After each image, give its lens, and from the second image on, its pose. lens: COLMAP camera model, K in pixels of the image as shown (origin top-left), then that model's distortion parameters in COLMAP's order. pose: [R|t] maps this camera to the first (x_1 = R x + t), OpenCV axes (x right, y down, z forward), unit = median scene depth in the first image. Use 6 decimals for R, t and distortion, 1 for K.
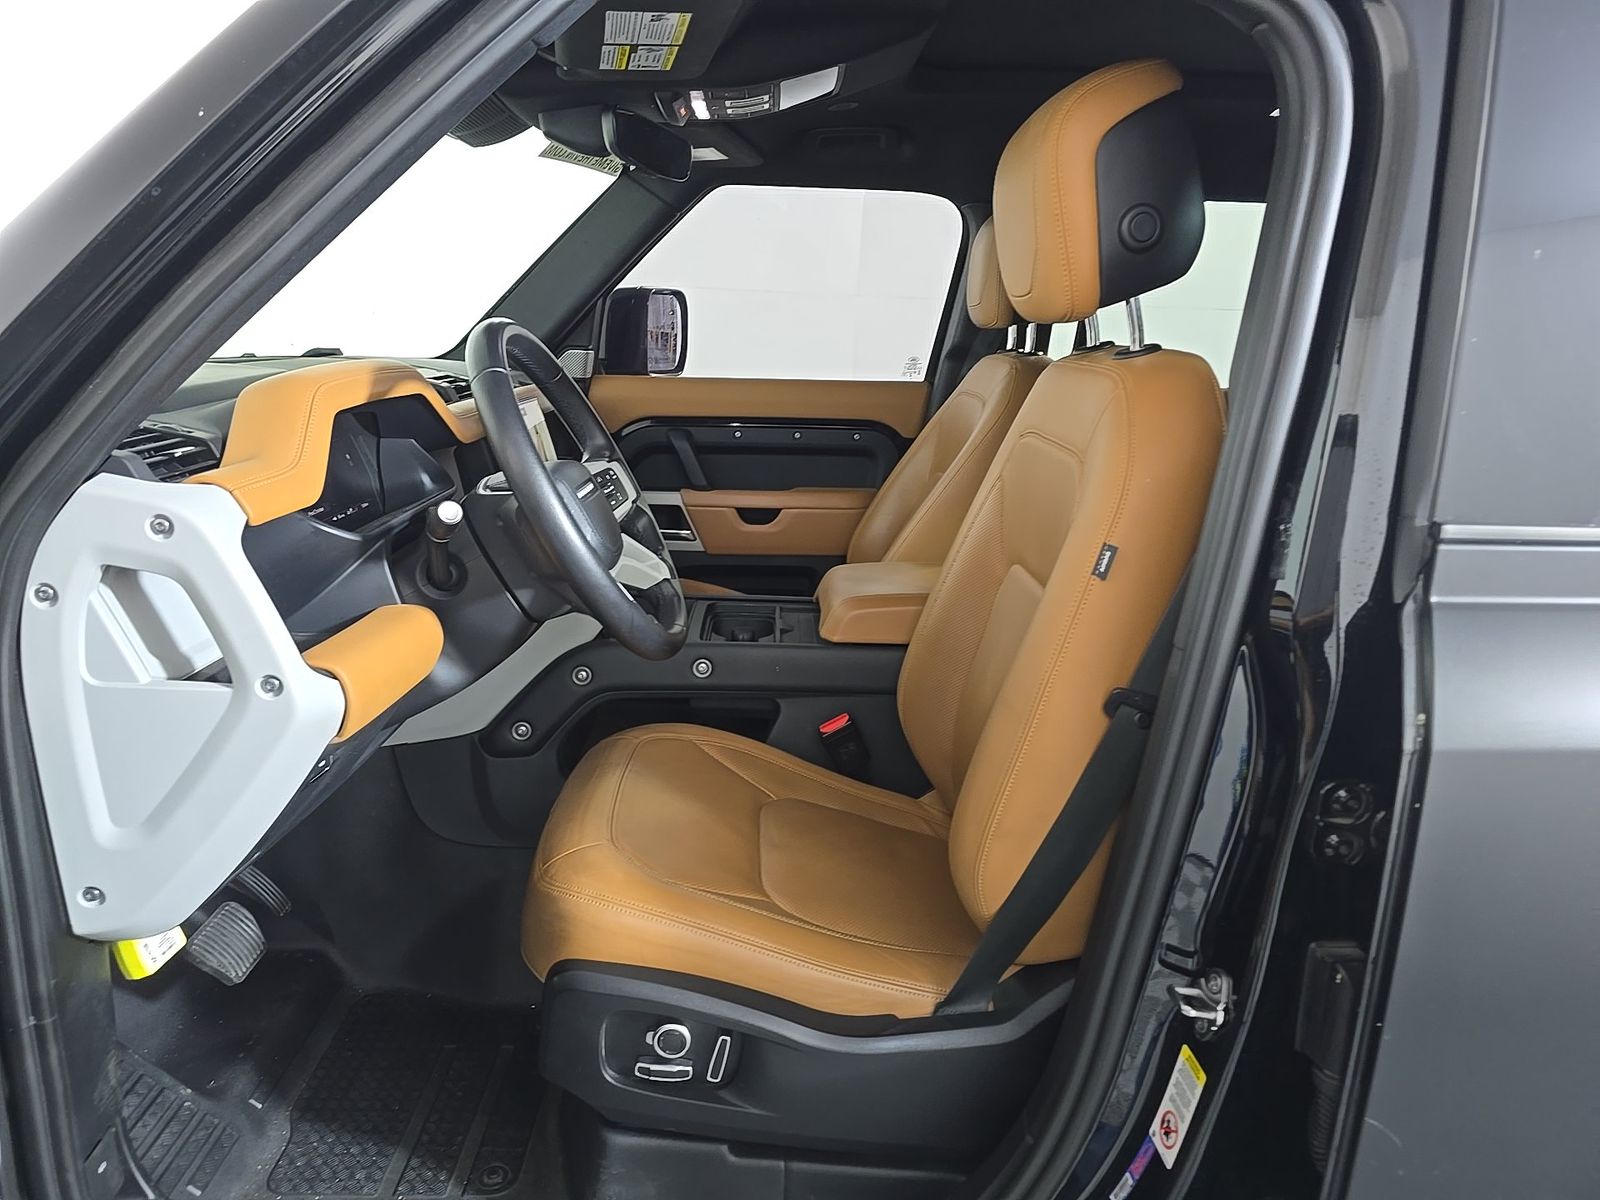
lens RADIAL K [[1059.6, 0, 804.6], [0, 1059.6, 612.2], [0, 0, 1]] dist [0.112377, -0.116656]
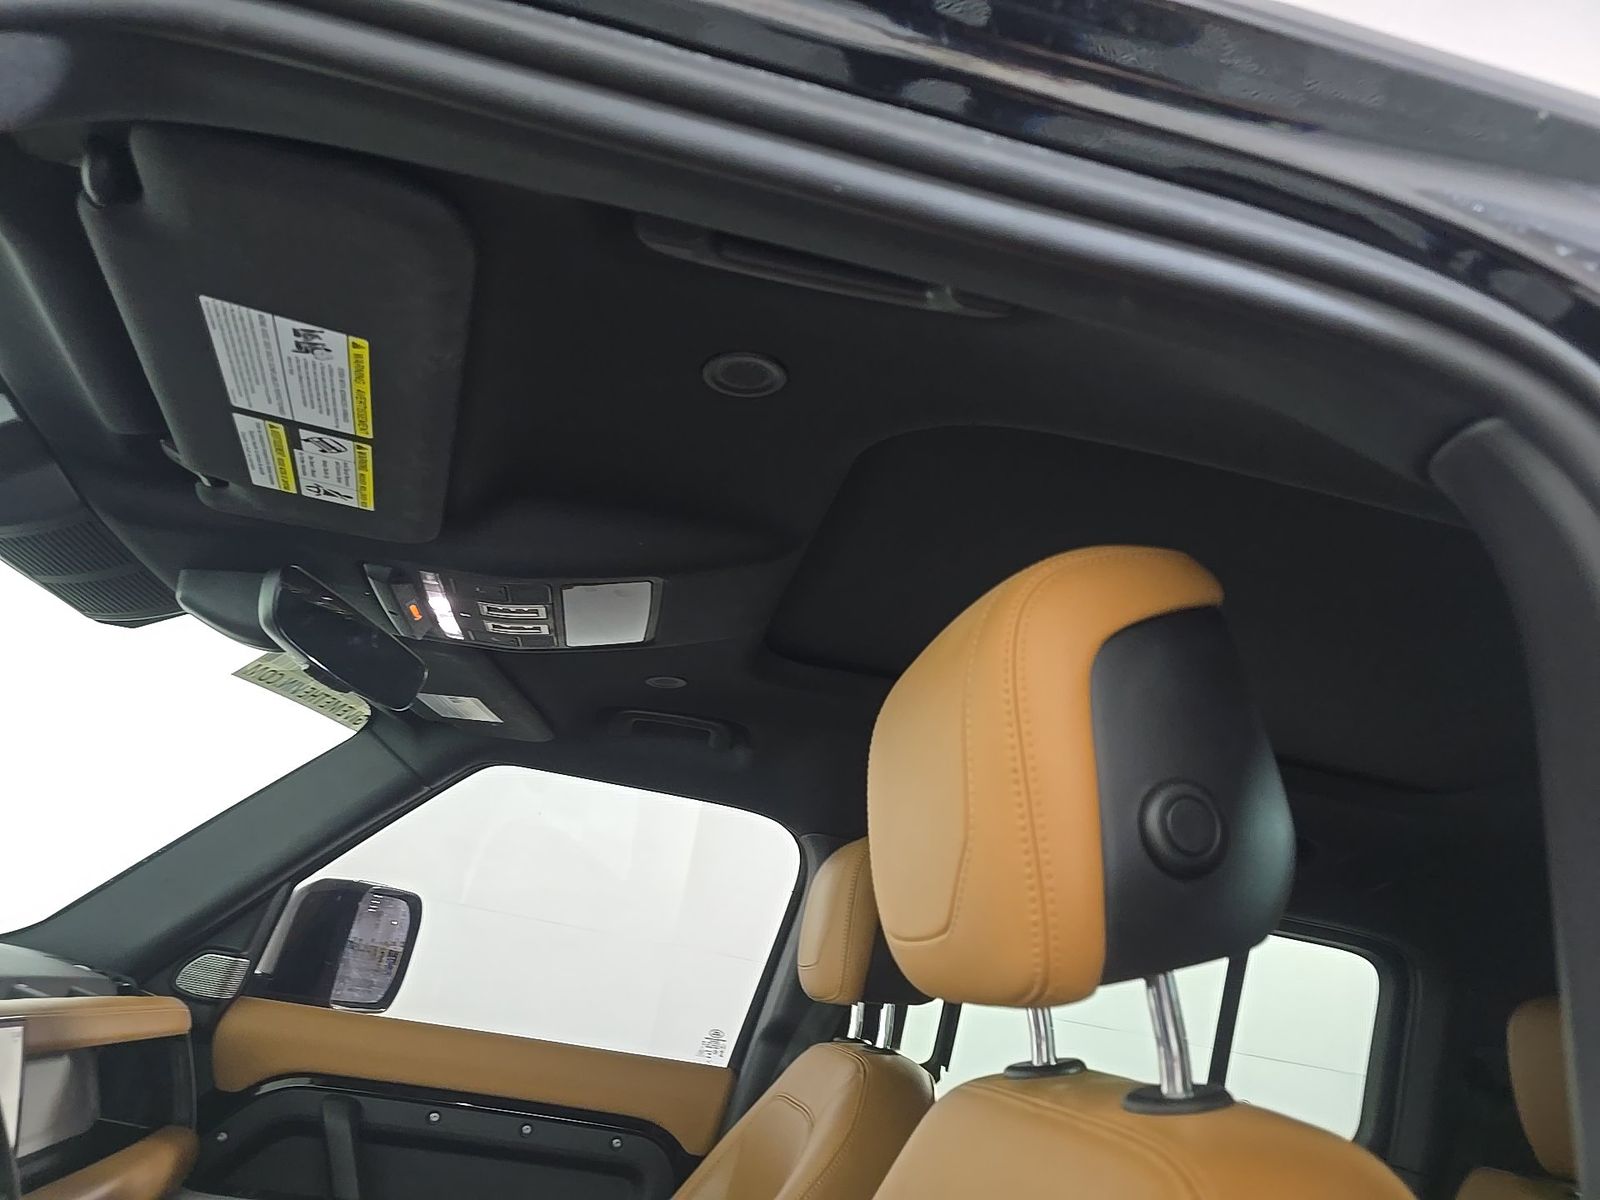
lens RADIAL K [[1059.6, 0, 804.6], [0, 1059.6, 612.2], [0, 0, 1]] dist [0.112377, -0.116656]
pose [[0.978197, 0.179178, 0.105003, 0.041687], [-0.088465, 0.816938, -0.569900, -0.076765], [-0.187894, 0.548186, 0.814978, 0.307358]]
